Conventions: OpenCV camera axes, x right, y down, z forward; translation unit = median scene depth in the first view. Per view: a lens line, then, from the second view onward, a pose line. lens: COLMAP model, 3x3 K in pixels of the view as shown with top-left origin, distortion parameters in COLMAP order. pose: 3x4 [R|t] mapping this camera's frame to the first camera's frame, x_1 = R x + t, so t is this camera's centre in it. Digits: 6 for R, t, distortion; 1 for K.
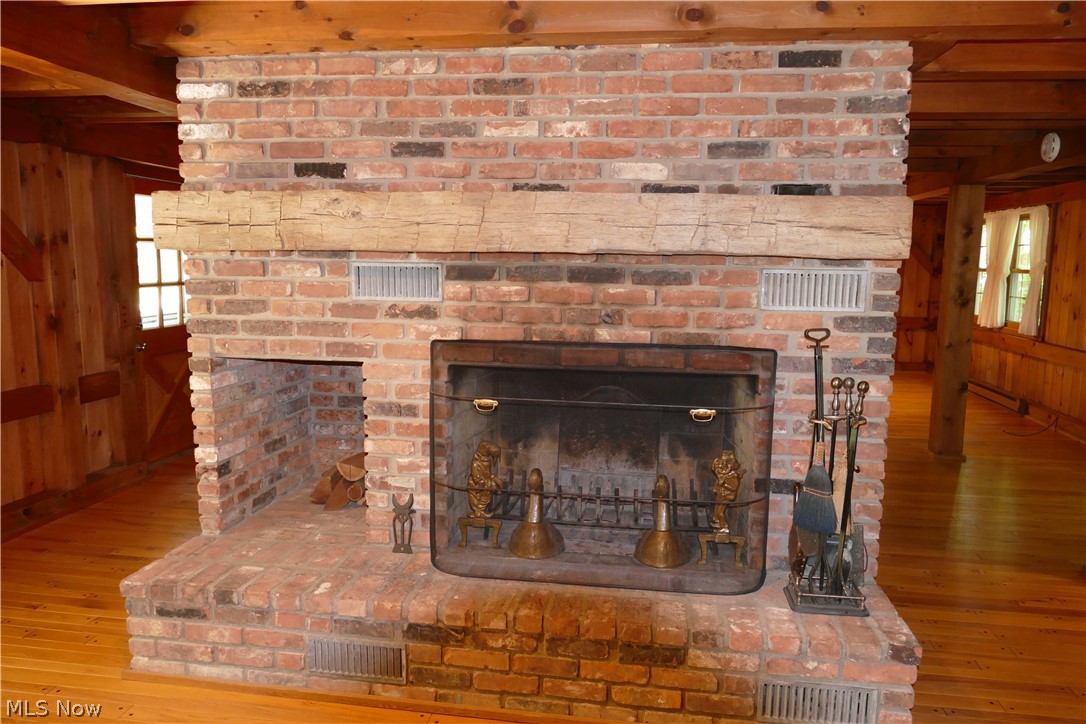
lens RADIAL K [[774.1, 0, 543.0], [0, 774.1, 362.0], [0, 0, 1]] dist [-0.011172, -0.002587]
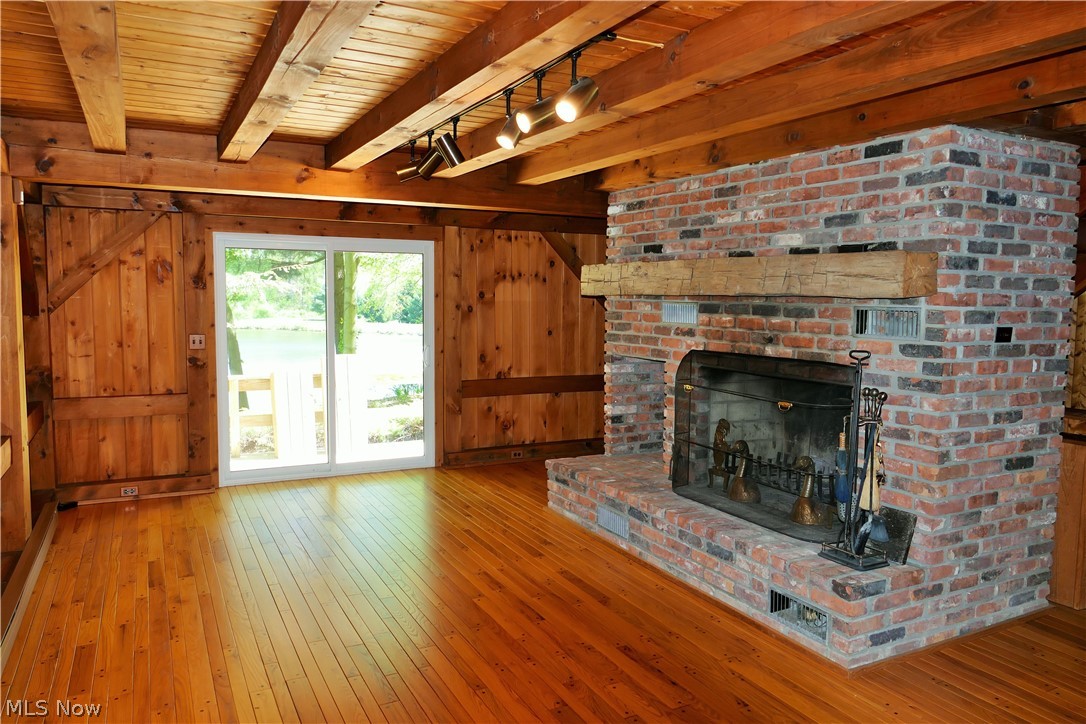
lens RADIAL K [[774.1, 0, 543.0], [0, 774.1, 362.0], [0, 0, 1]] dist [-0.011172, -0.002587]
pose [[0.585885, 0.062673, -0.807967, 1.035694], [-0.111968, 0.993703, -0.004112, 0.040473], [0.802622, 0.092876, 0.589213, -0.209030]]
